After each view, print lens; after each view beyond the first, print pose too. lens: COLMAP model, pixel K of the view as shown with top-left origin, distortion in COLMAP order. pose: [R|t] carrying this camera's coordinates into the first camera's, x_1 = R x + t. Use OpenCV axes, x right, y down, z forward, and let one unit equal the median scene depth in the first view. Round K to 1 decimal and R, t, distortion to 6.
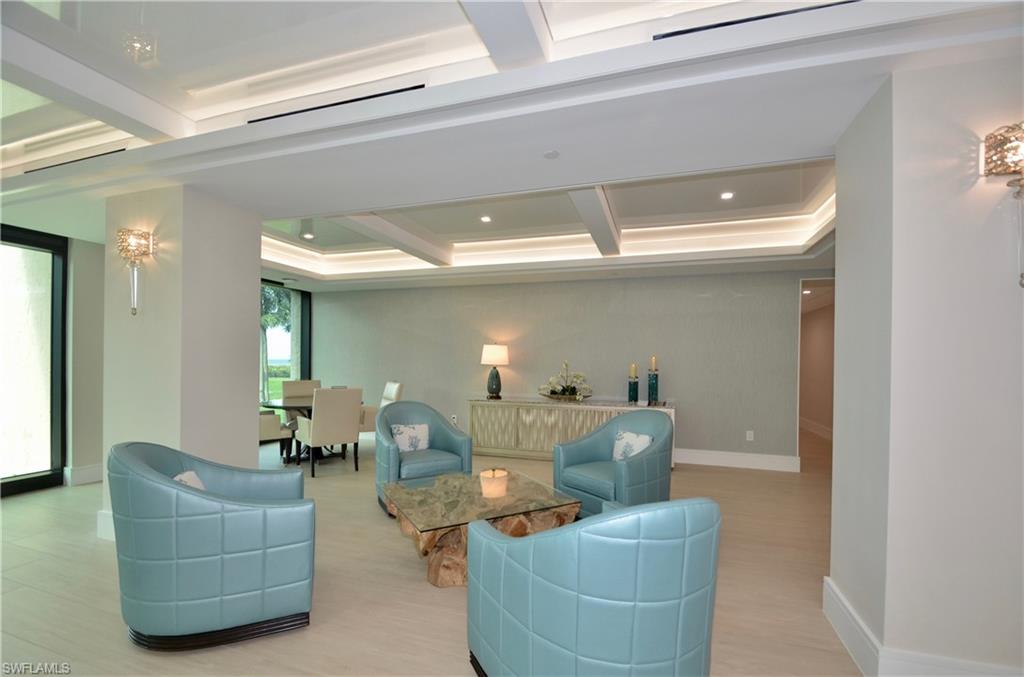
lens RADIAL K [[450.5, 0, 514.5], [0, 450.5, 362.6], [0, 0, 1]] dist [-0.000963, -0.000843]
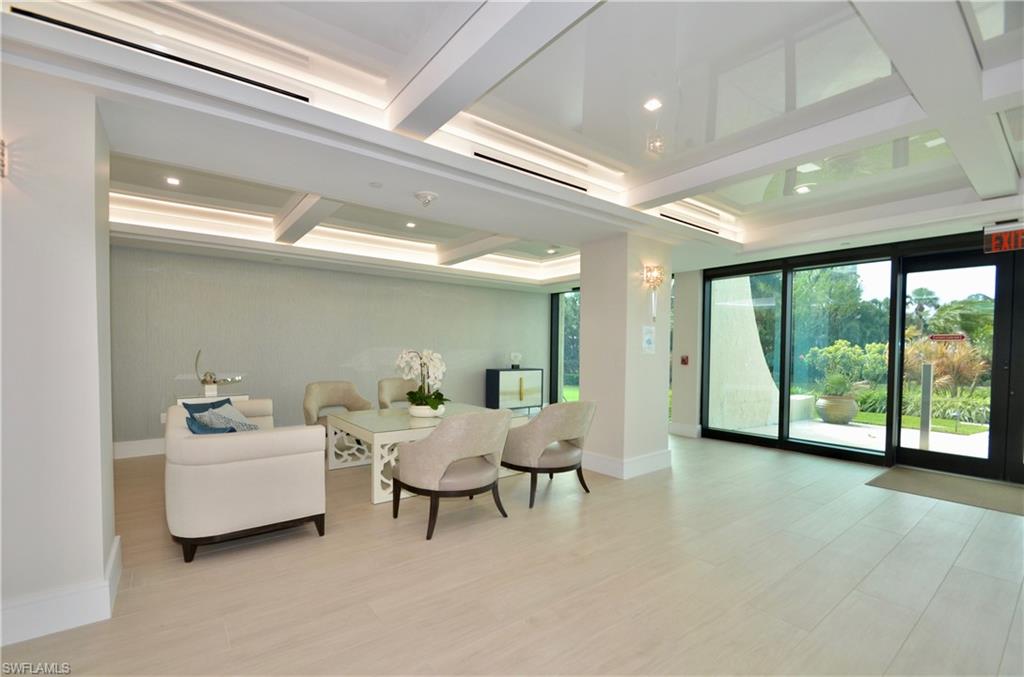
lens RADIAL K [[450.5, 0, 514.5], [0, 450.5, 362.6], [0, 0, 1]] dist [-0.000963, -0.000843]
pose [[0.553513, -0.036927, 0.832022, -0.838441], [0.003353, 0.999107, 0.042112, -0.010006], [-0.832834, -0.020520, 0.553142, -0.048847]]
